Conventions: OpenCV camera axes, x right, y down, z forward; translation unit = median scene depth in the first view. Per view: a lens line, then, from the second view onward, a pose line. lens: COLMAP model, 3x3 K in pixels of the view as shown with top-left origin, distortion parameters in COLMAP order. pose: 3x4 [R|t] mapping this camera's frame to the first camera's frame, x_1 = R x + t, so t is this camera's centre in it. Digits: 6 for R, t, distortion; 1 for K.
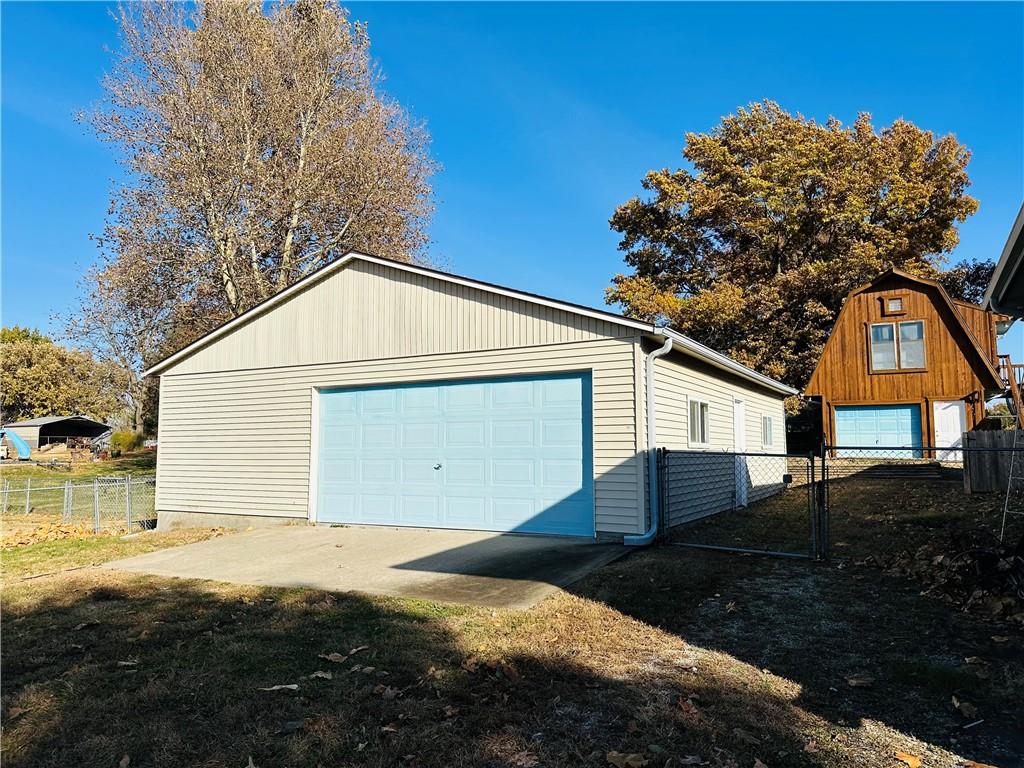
lens RADIAL K [[705.3, 0, 526.9], [0, 705.3, 387.9], [0, 0, 1]] dist [0.031791, -0.042733]
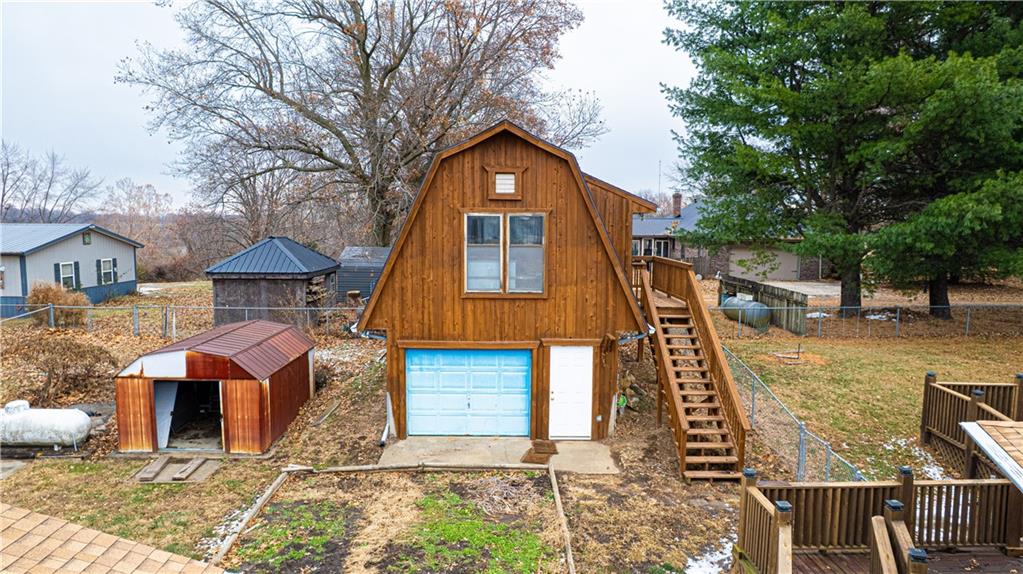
lens RADIAL K [[651.5, 0, 511.5], [0, 651.5, 287.0], [0, 0, 1]] dist [-0.070401, 0.053268]
pose [[0.866757, -0.045047, 0.496691, 0.251582], [-0.051969, 0.982333, 0.179781, -0.129963], [-0.496015, -0.181639, 0.849103, 0.521600]]
